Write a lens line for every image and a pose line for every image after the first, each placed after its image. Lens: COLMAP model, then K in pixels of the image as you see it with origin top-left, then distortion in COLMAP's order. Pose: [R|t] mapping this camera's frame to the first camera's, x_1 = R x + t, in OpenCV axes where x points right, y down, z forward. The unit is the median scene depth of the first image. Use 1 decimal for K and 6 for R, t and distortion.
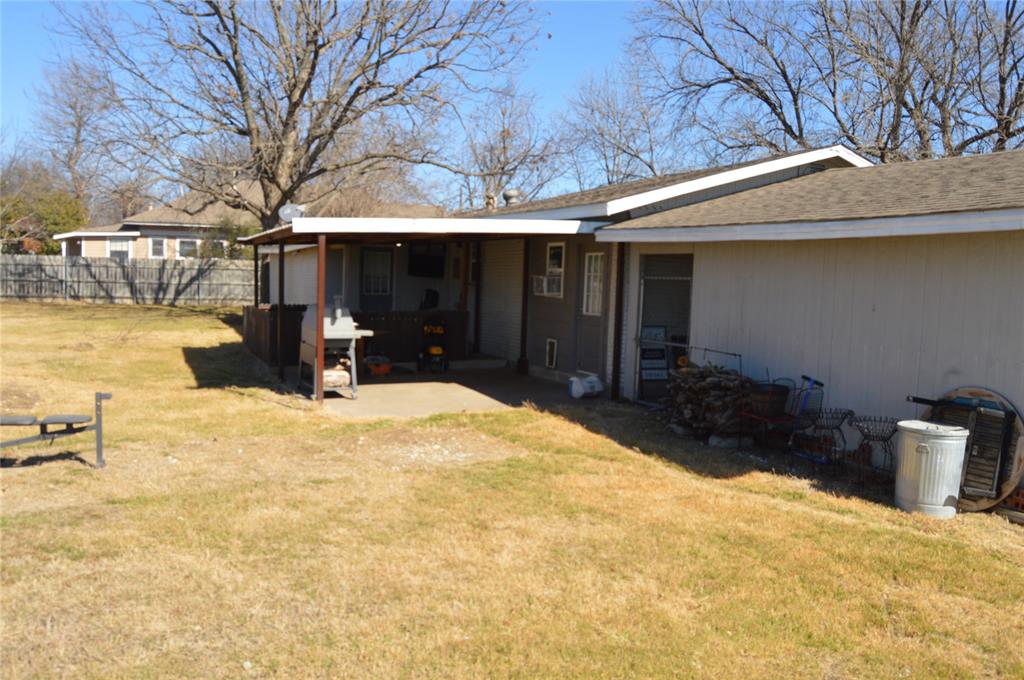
lens RADIAL K [[831.6, 0, 516.0], [0, 831.6, 340.4], [0, 0, 1]] dist [-0.092408, 0.036610]
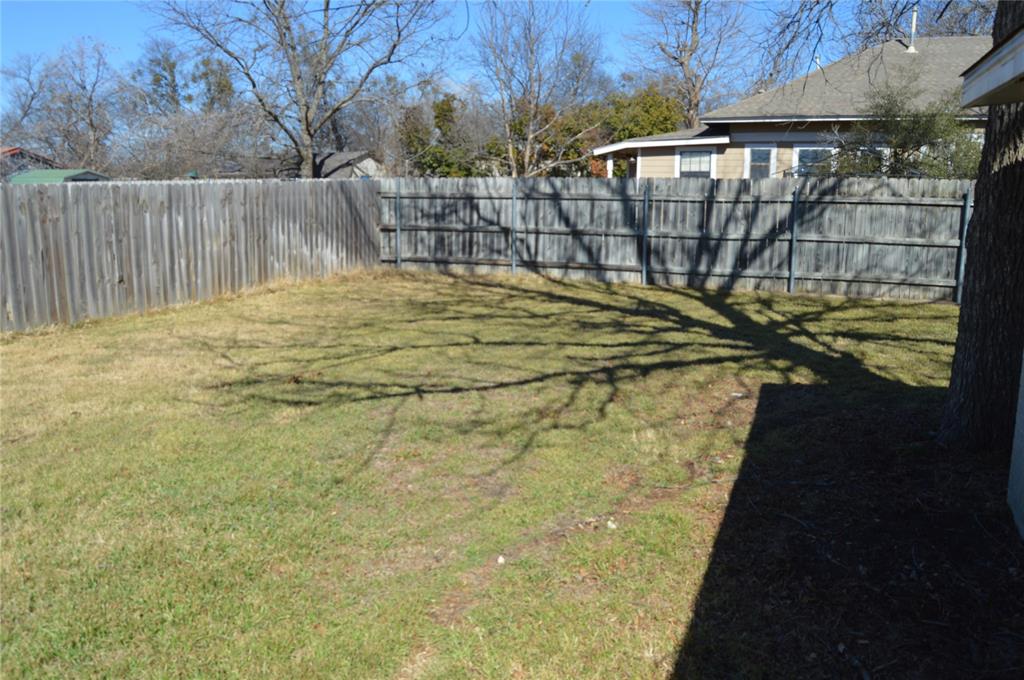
lens RADIAL K [[831.6, 0, 522.5], [0, 831.6, 341.5], [0, 0, 1]] dist [-0.092408, 0.036610]
pose [[0.715255, 0.097476, -0.692032, -0.204386], [-0.041648, 0.994411, 0.097021, -0.054258], [0.697621, -0.040573, 0.715317, 0.636051]]
